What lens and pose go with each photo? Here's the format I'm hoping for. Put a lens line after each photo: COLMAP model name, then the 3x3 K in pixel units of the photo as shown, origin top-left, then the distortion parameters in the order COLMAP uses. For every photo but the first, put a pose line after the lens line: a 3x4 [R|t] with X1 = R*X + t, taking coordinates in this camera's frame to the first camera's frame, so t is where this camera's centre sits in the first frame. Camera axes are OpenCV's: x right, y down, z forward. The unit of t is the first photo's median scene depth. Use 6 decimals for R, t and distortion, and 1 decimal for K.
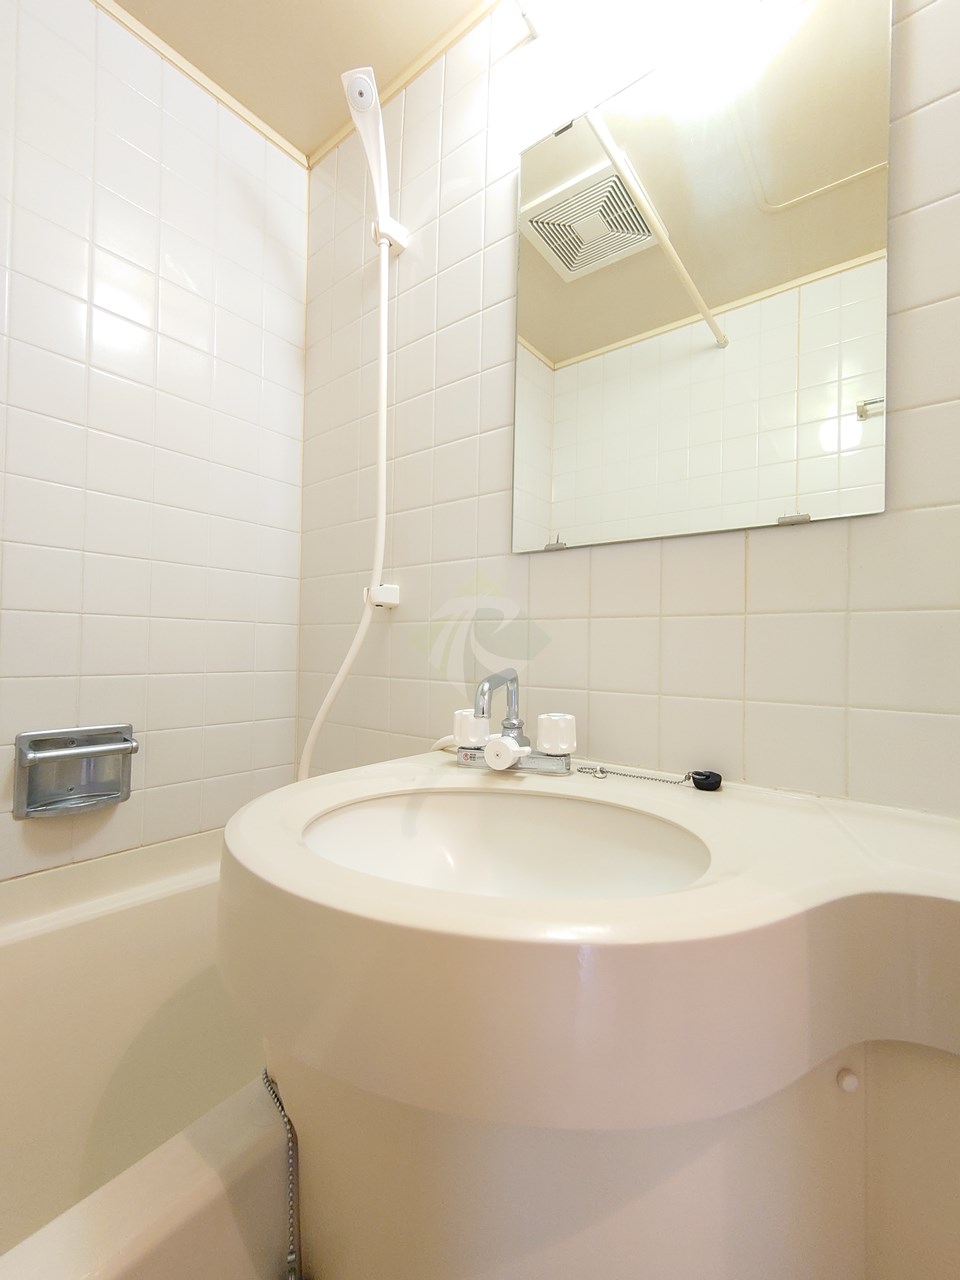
lens RADIAL K [[554.7, 0, 481.0], [0, 554.7, 639.7], [0, 0, 1]] dist [-0.002593, -0.000596]
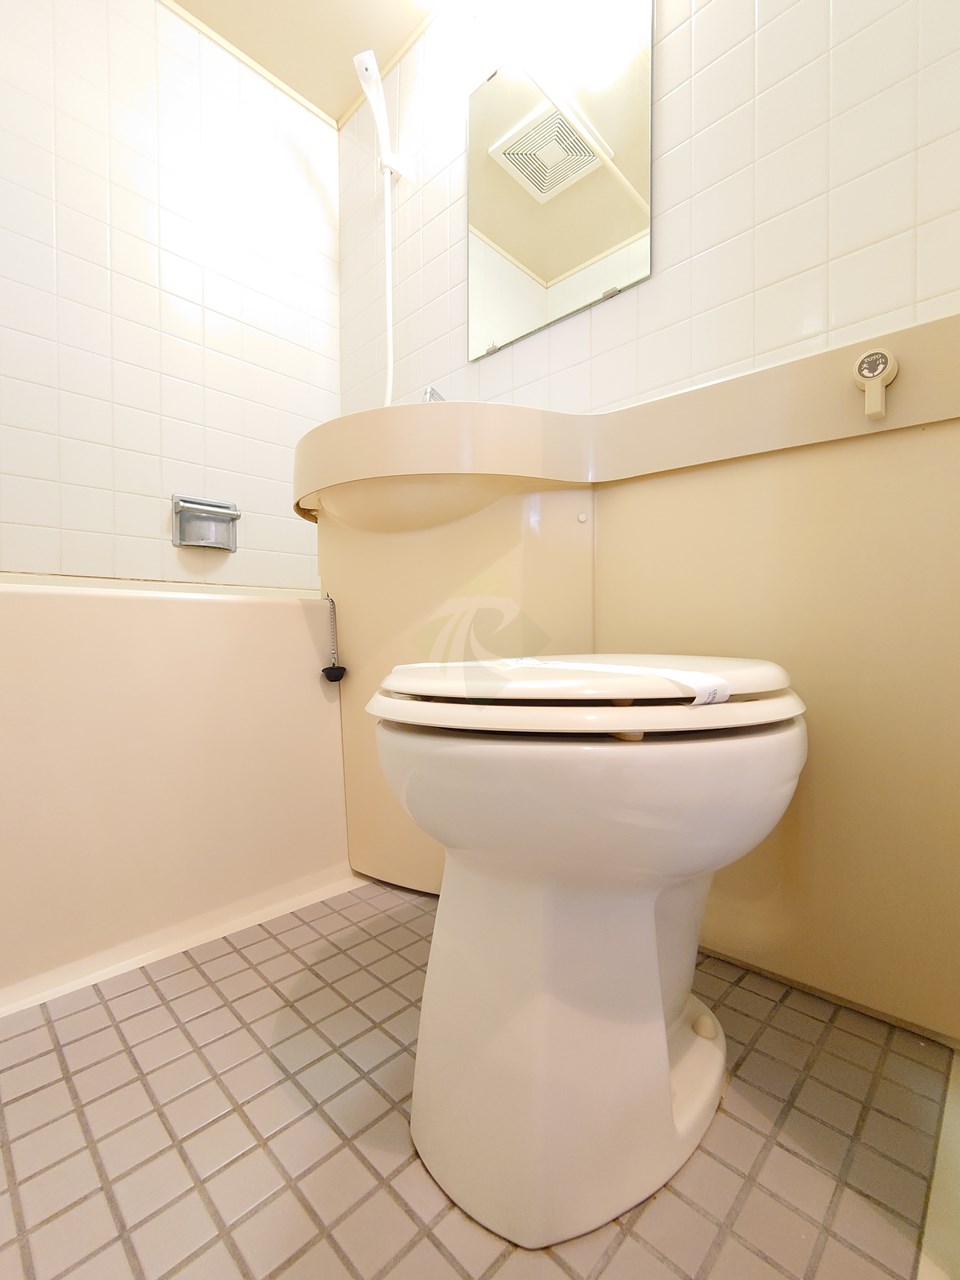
lens RADIAL K [[554.7, 0, 478.3], [0, 554.7, 639.8], [0, 0, 1]] dist [-0.002593, -0.000596]
pose [[0.994514, -0.020253, -0.102623, 0.186101], [0.023326, 0.999312, 0.028834, 0.471786], [0.101968, -0.031069, 0.994302, -0.458670]]
